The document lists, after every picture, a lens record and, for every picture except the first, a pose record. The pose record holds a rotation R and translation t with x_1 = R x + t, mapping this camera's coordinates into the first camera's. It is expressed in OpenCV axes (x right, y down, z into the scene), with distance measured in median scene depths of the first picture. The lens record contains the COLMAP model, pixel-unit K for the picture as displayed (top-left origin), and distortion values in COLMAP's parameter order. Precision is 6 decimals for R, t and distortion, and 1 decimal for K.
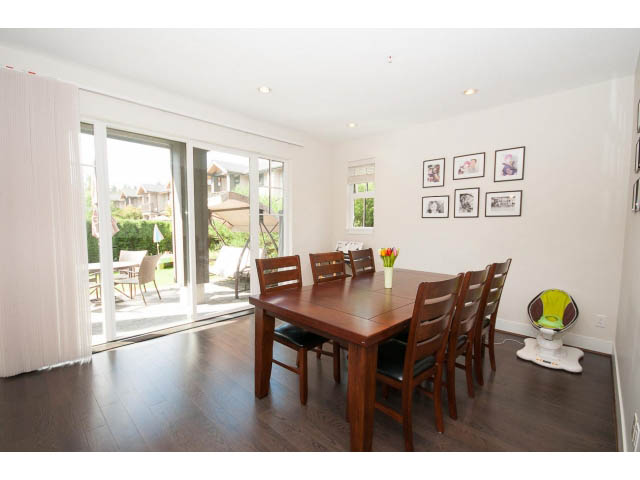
lens RADIAL K [[291.2, 0, 320.1], [0, 291.2, 239.3], [0, 0, 1]] dist [-0.002179, -0.003394]
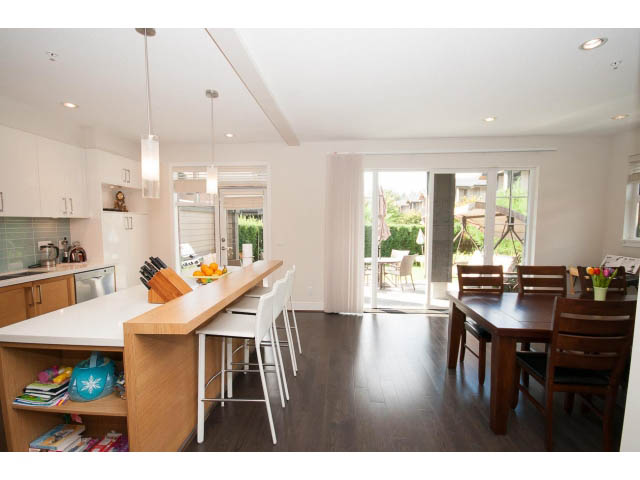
lens RADIAL K [[291.2, 0, 319.3], [0, 291.2, 243.0], [0, 0, 1]] dist [-0.002179, -0.003394]
pose [[0.631109, 0.041721, -0.774572, 0.193982], [-0.035040, 0.999067, 0.025263, -0.019969], [0.774903, 0.011198, 0.631981, -0.147772]]
